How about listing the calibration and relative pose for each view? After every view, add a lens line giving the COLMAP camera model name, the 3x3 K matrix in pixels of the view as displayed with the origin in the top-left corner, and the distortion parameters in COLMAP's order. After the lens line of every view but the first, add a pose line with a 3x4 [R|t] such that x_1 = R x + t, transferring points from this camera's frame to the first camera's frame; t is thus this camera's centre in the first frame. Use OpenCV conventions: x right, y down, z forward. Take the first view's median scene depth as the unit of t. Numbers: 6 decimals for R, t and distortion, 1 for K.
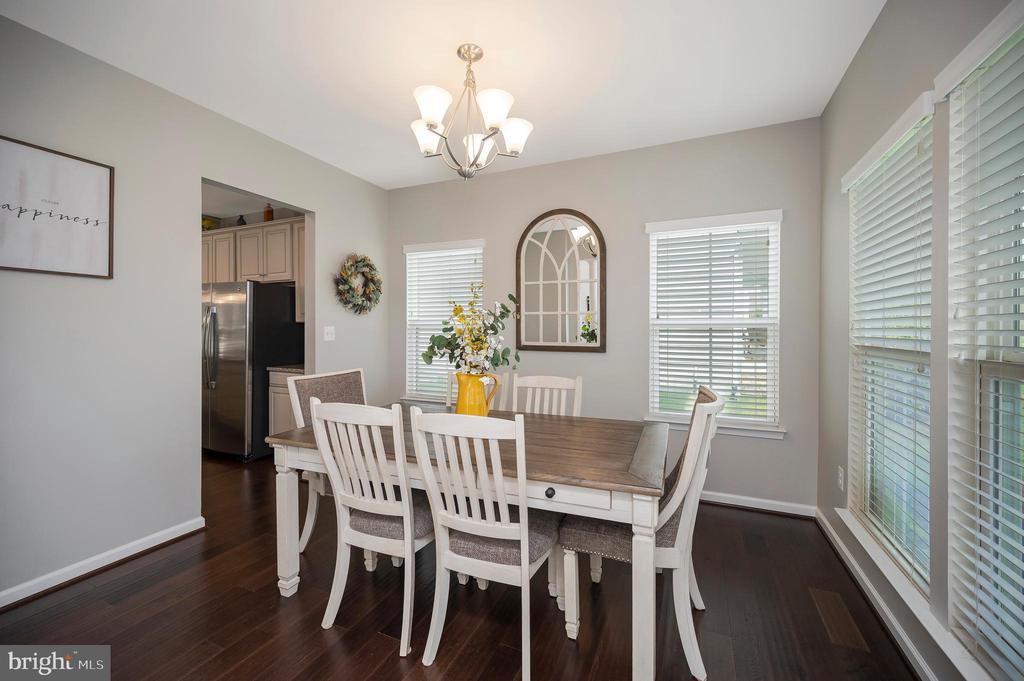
lens RADIAL K [[421.8, 0, 509.1], [0, 421.8, 333.7], [0, 0, 1]] dist [0.008490, -0.001629]
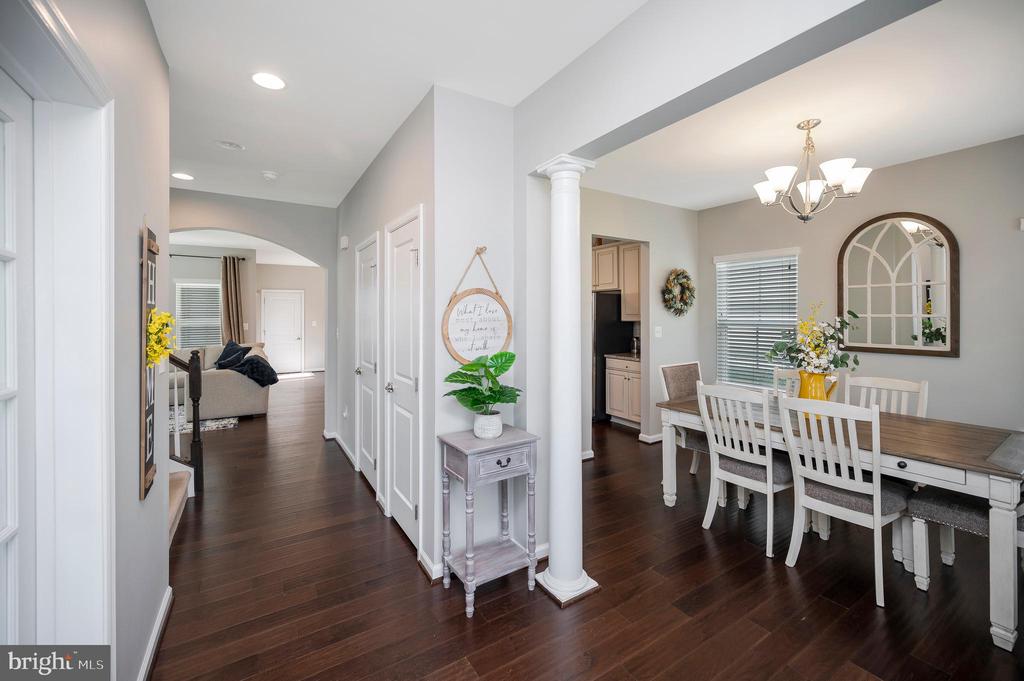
lens RADIAL K [[421.8, 0, 510.3], [0, 421.8, 320.6], [0, 0, 1]] dist [0.008490, -0.001629]
pose [[0.833931, -0.000348, -0.551868, -0.149554], [0.003350, 0.999985, 0.004432, -0.076922], [0.551858, -0.005545, 0.833919, -0.626004]]
